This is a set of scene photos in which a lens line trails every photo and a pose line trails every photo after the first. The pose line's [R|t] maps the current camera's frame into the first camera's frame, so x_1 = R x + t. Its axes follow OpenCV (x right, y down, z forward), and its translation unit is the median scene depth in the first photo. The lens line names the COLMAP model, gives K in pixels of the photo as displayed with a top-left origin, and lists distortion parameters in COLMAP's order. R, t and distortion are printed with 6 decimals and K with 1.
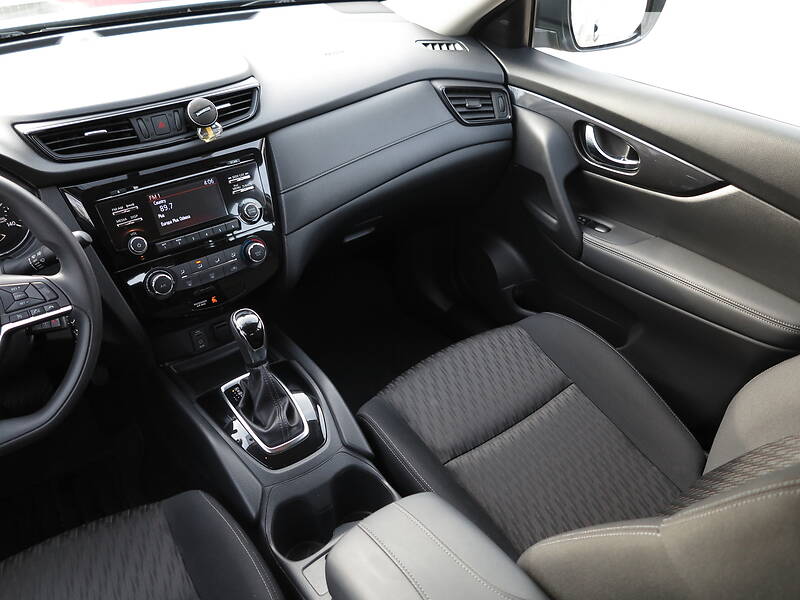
lens RADIAL K [[663.0, 0, 400.3], [0, 663.0, 301.5], [0, 0, 1]] dist [-0.035150, 0.006234]
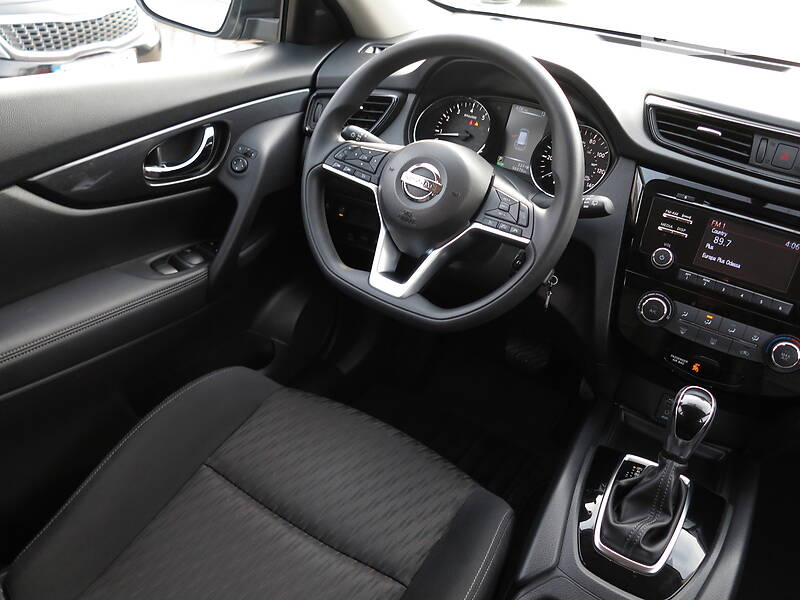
lens RADIAL K [[663.0, 0, 400.8], [0, 663.0, 300.9], [0, 0, 1]] dist [-0.035150, 0.006234]
pose [[0.392297, 0.499967, -0.772099, 0.152096], [-0.615434, 0.766496, 0.183642, 0.009239], [0.683625, 0.403134, 0.608391, 0.249815]]
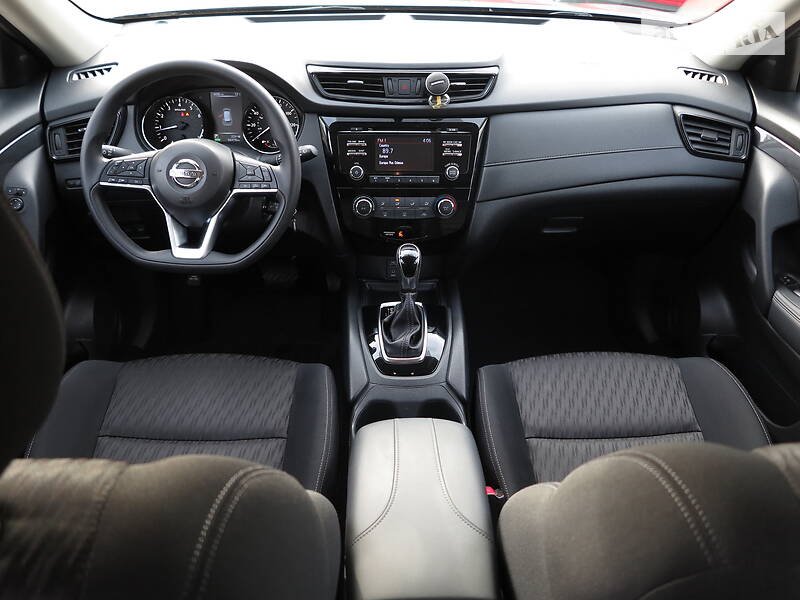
lens RADIAL K [[663.0, 0, 399.4], [0, 663.0, 300.7], [0, 0, 1]] dist [-0.035150, 0.006234]
pose [[0.824282, 0.323062, -0.464963, 0.332785], [-0.338707, 0.939438, 0.052277, 0.050597], [0.453693, 0.114396, 0.883785, -0.072088]]
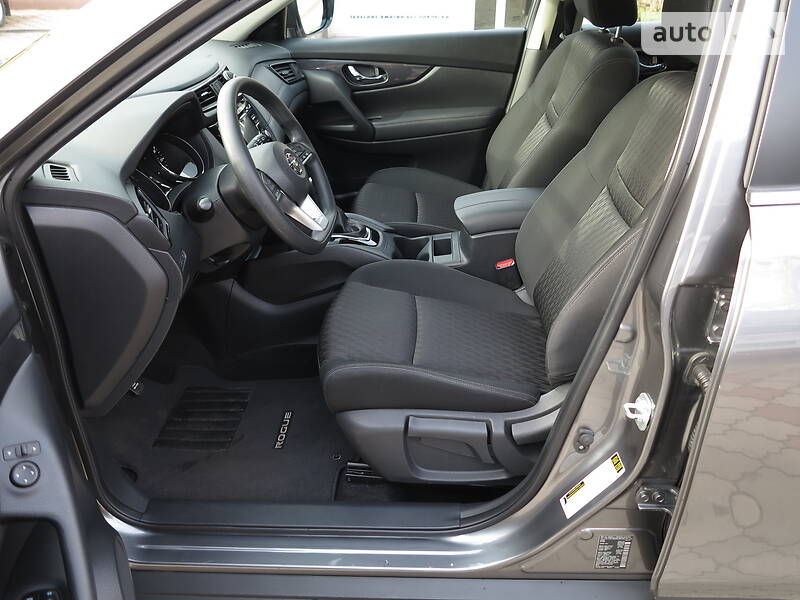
lens RADIAL K [[663.0, 0, 403.4], [0, 663.0, 304.7], [0, 0, 1]] dist [-0.035150, 0.006234]
pose [[0.612842, -0.416813, 0.671336, -1.325074], [0.485717, 0.868825, 0.096033, 0.237975], [-0.623301, 0.267226, 0.734905, -0.301528]]
